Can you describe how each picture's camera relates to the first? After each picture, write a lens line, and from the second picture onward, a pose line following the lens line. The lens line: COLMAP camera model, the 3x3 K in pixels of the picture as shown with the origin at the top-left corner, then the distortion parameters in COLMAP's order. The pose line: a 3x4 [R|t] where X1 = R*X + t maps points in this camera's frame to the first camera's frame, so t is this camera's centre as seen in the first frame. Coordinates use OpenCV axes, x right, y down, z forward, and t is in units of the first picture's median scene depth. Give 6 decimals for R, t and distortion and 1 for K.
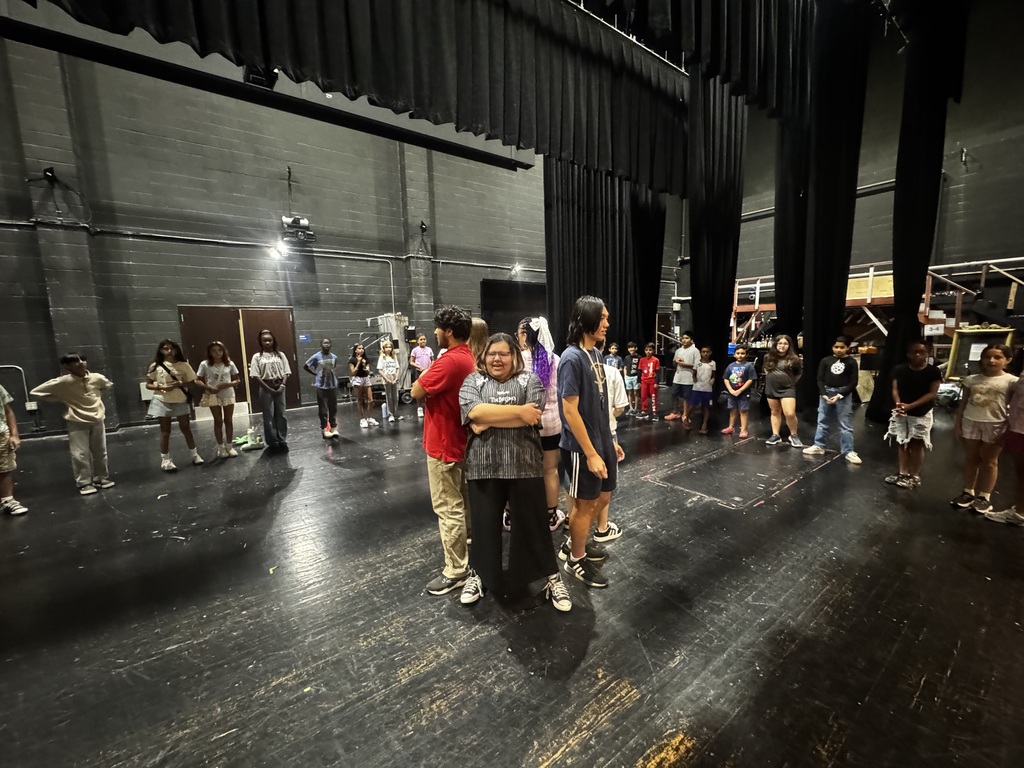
lens RADIAL K [[411.6, 0, 512.2], [0, 411.6, 379.8], [0, 0, 1]] dist [0.004291, 0.001051]
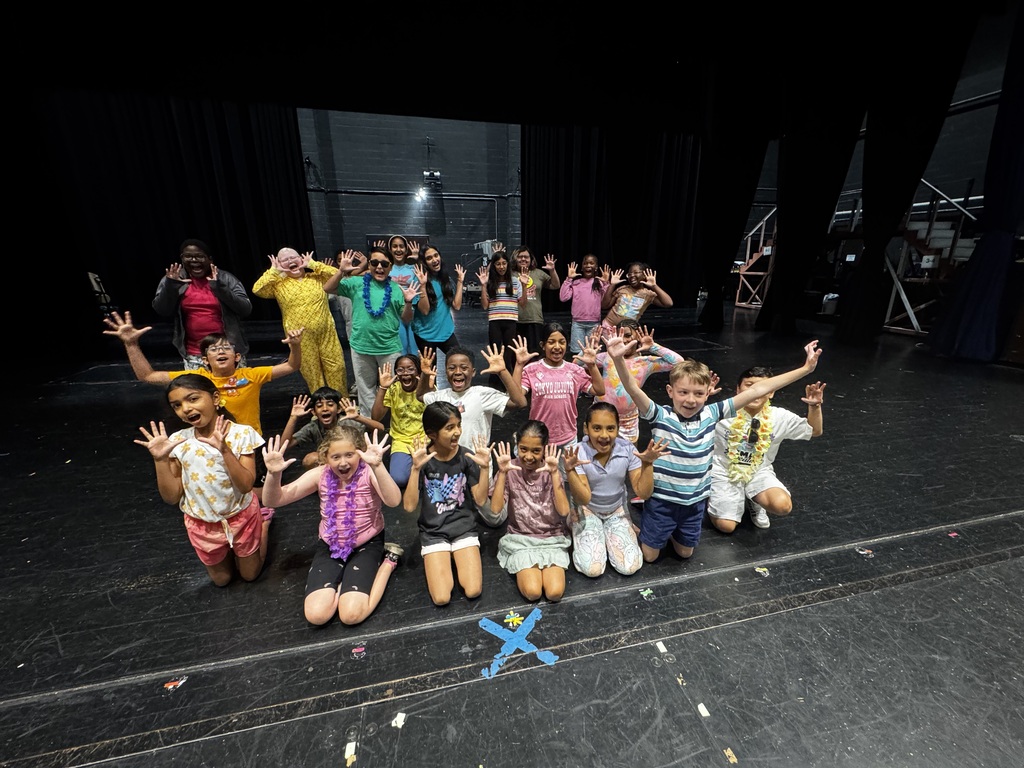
lens RADIAL K [[411.6, 0, 511.0], [0, 411.6, 385.6], [0, 0, 1]] dist [0.004291, 0.001051]
pose [[0.934331, 0.125047, -0.333751, 0.311945], [-0.057573, 0.977086, 0.204913, 0.031469], [0.351727, -0.172241, 0.920120, -0.366206]]
